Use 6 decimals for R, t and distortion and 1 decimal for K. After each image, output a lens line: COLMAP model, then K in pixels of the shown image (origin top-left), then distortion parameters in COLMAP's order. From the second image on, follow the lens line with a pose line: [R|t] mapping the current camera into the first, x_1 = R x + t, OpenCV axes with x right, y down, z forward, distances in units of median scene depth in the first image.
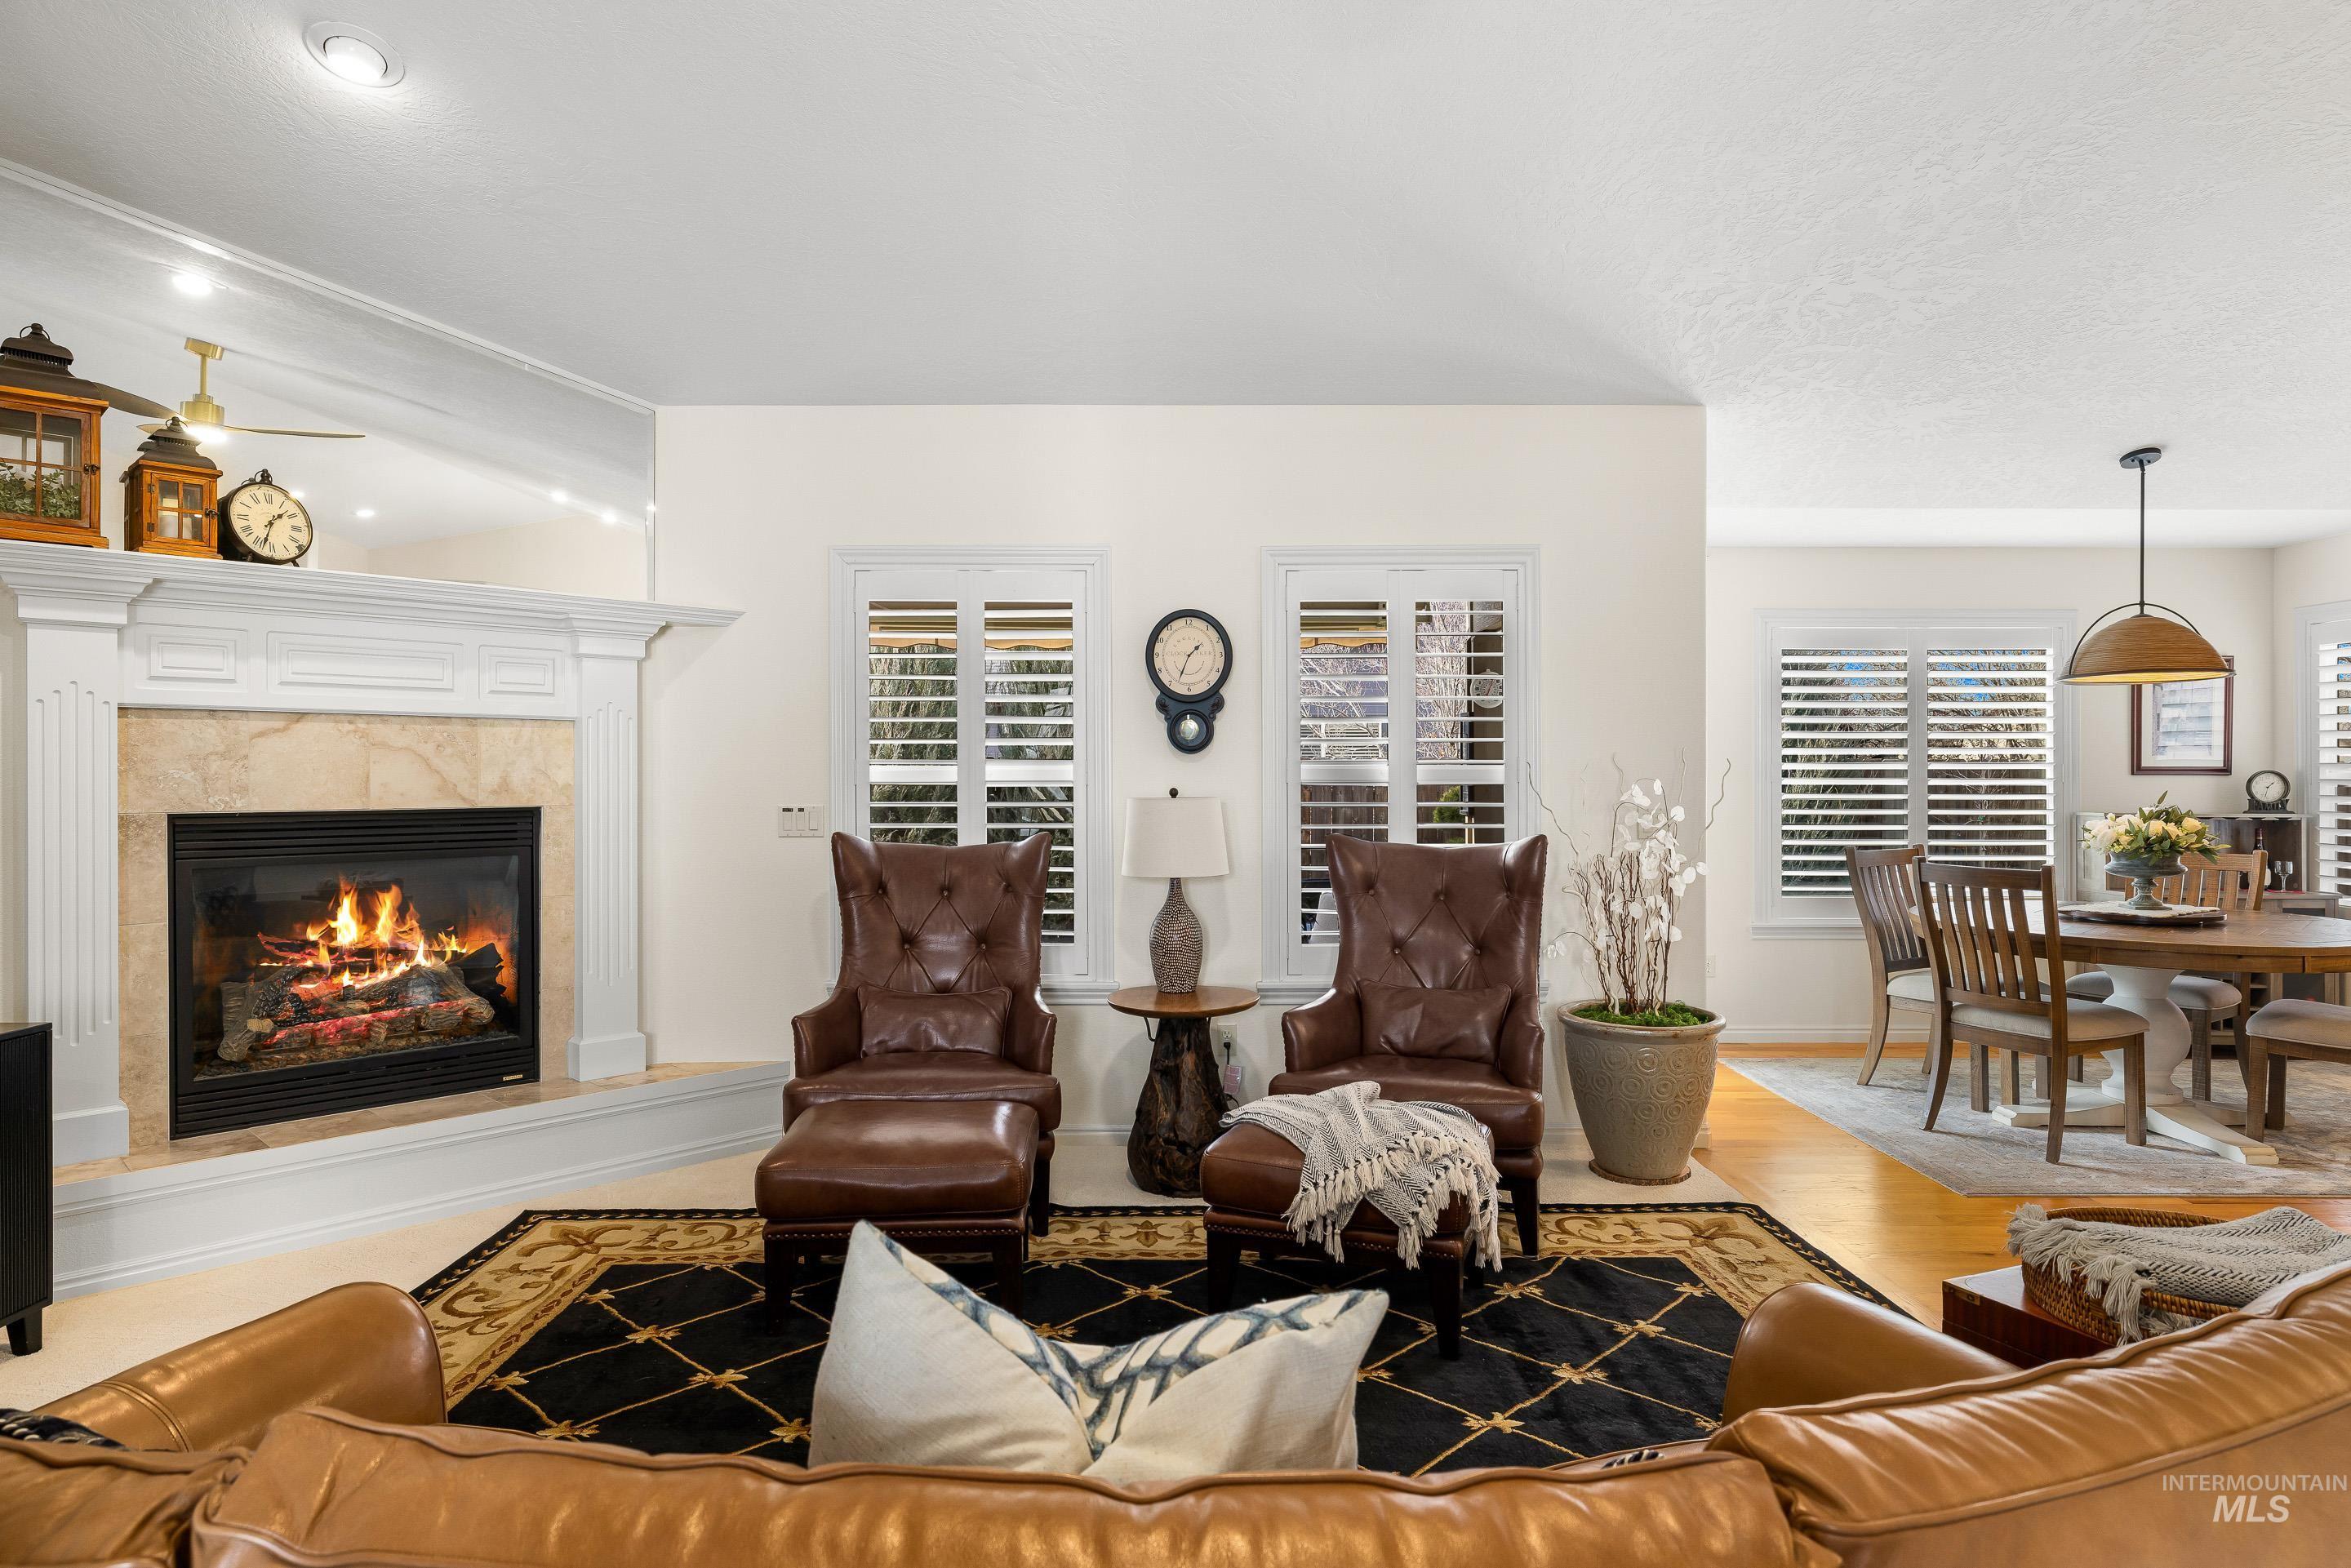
lens RADIAL K [[1323.4, 0, 1160.4], [0, 1323.4, 764.9], [0, 0, 1]] dist [-0.005705, 0.004345]
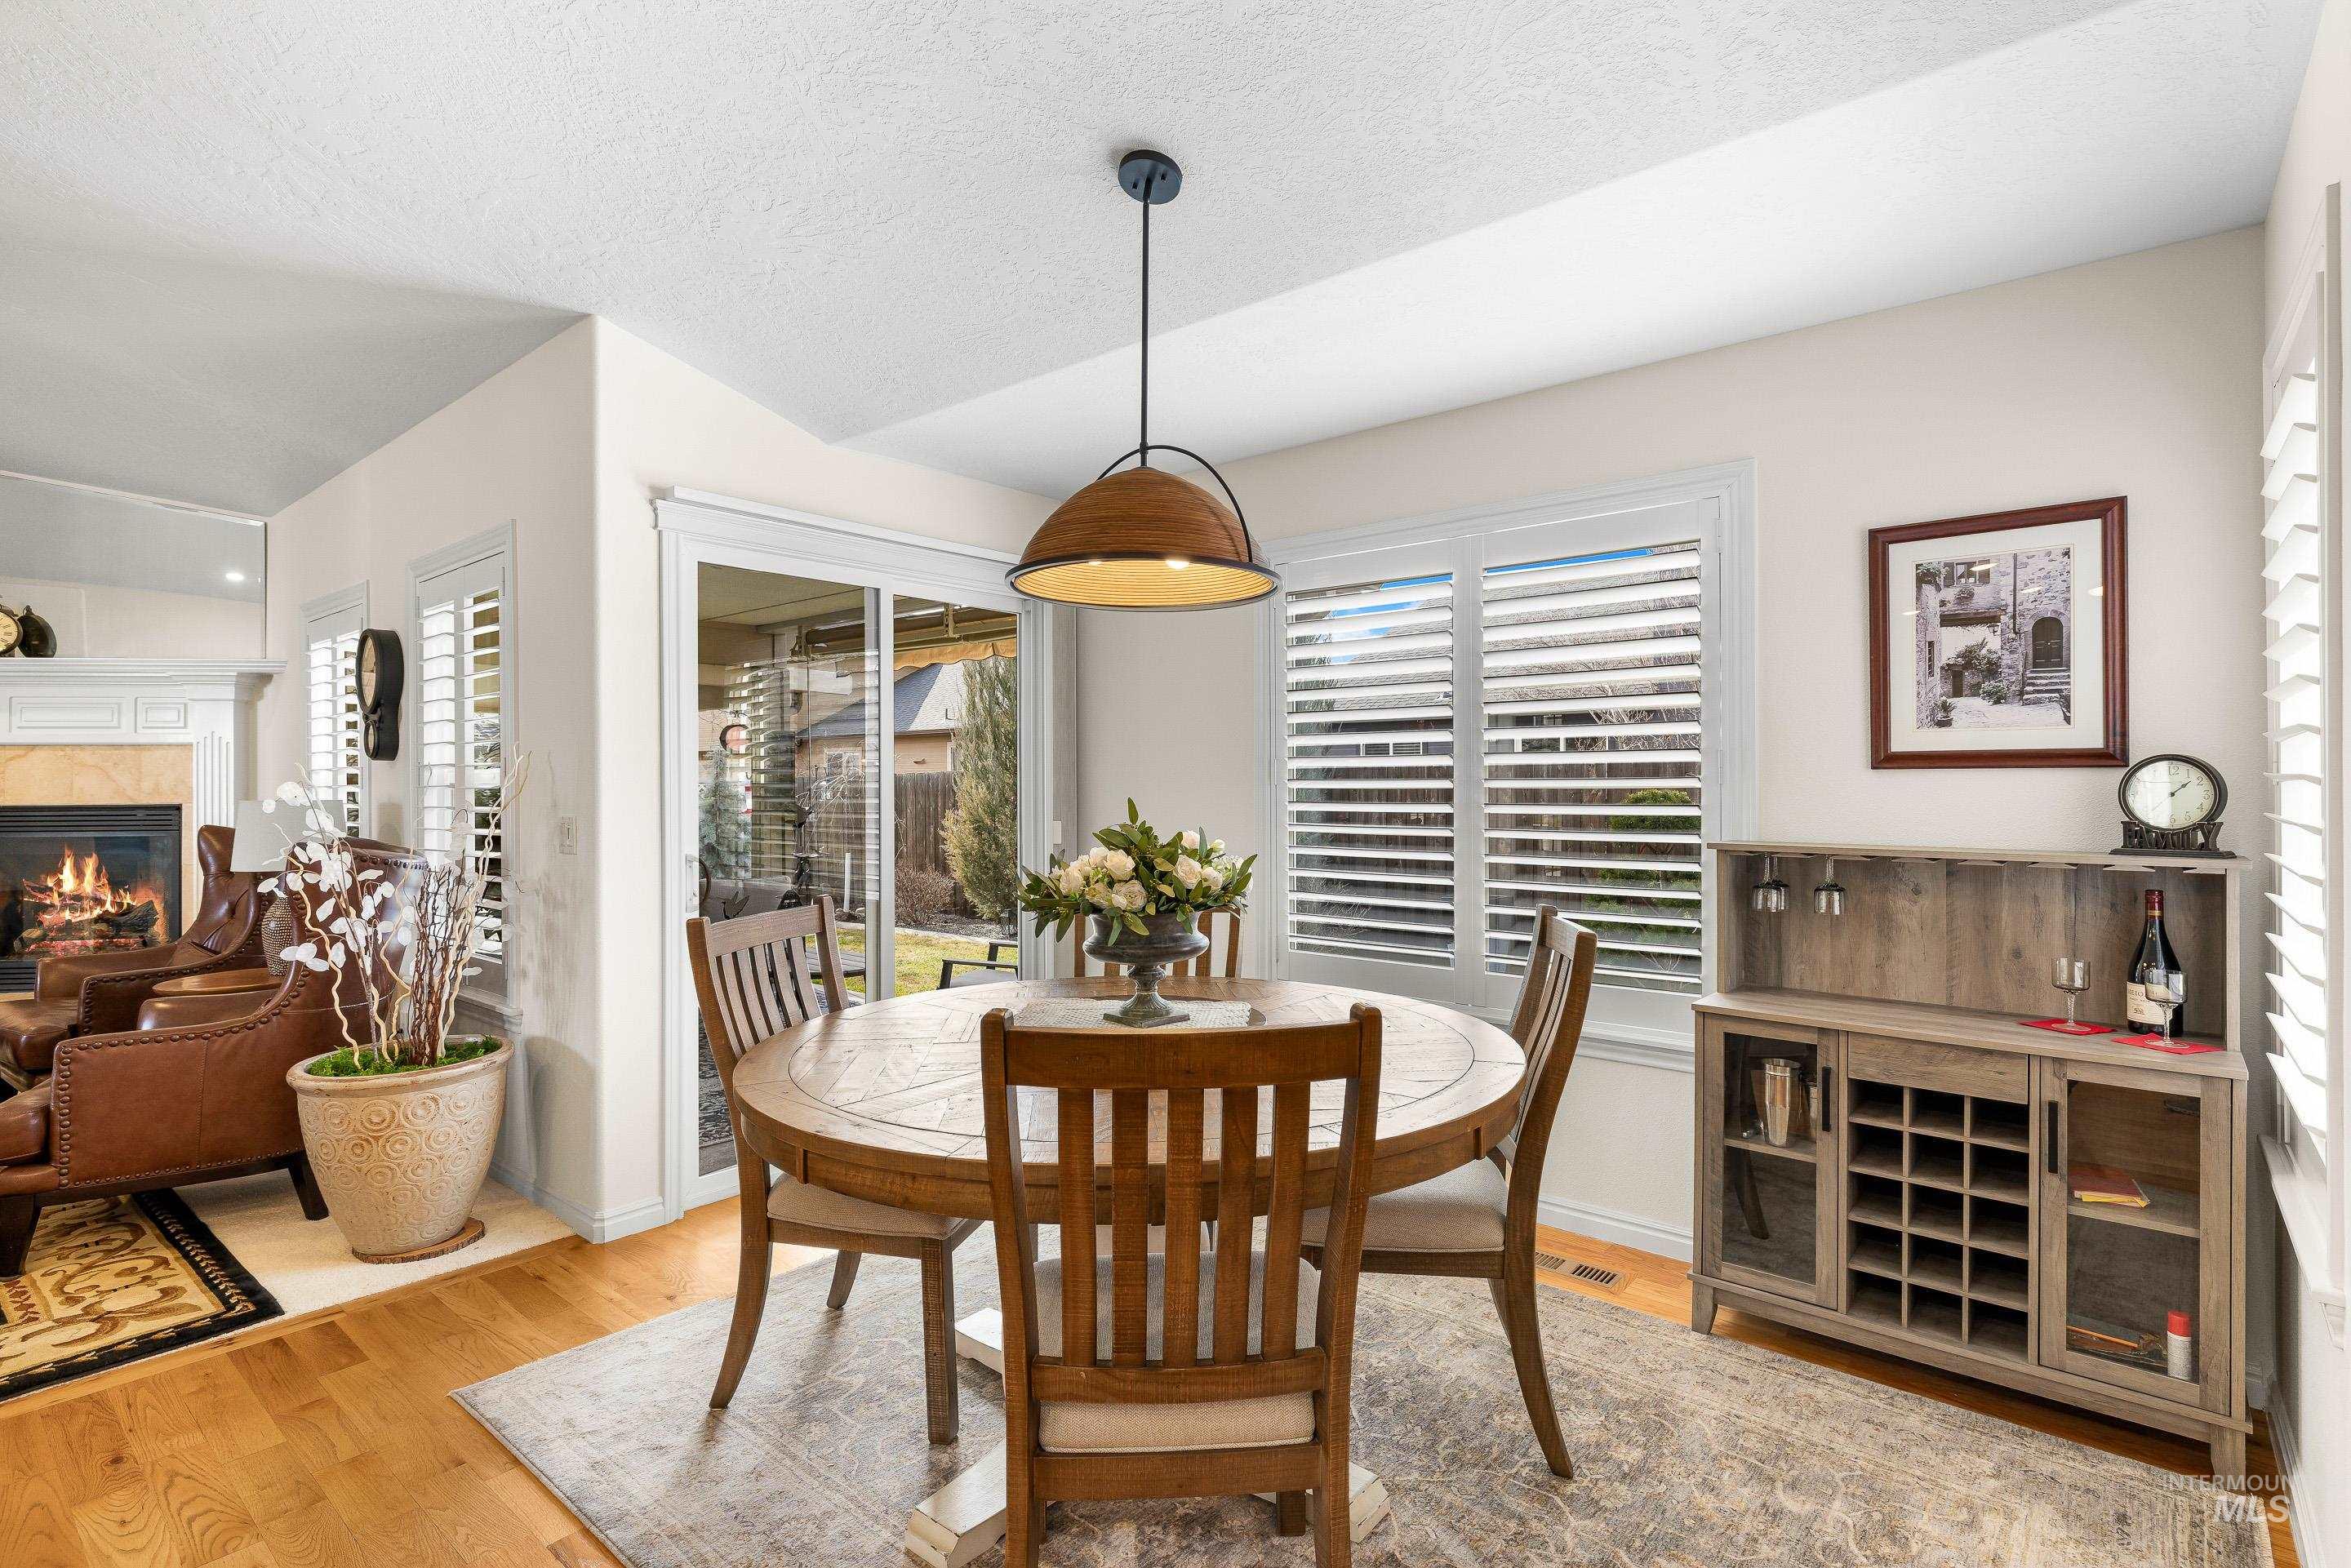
lens RADIAL K [[1138.2, 0, 1158.1], [0, 1138.2, 787.1], [0, 0, 1]] dist [-0.005227, 0.002486]
pose [[0.769477, -0.001611, -0.638672, 1.172079], [0.008967, 0.999925, 0.008282, 0.012279], [0.638611, -0.012100, 0.769434, 0.727453]]
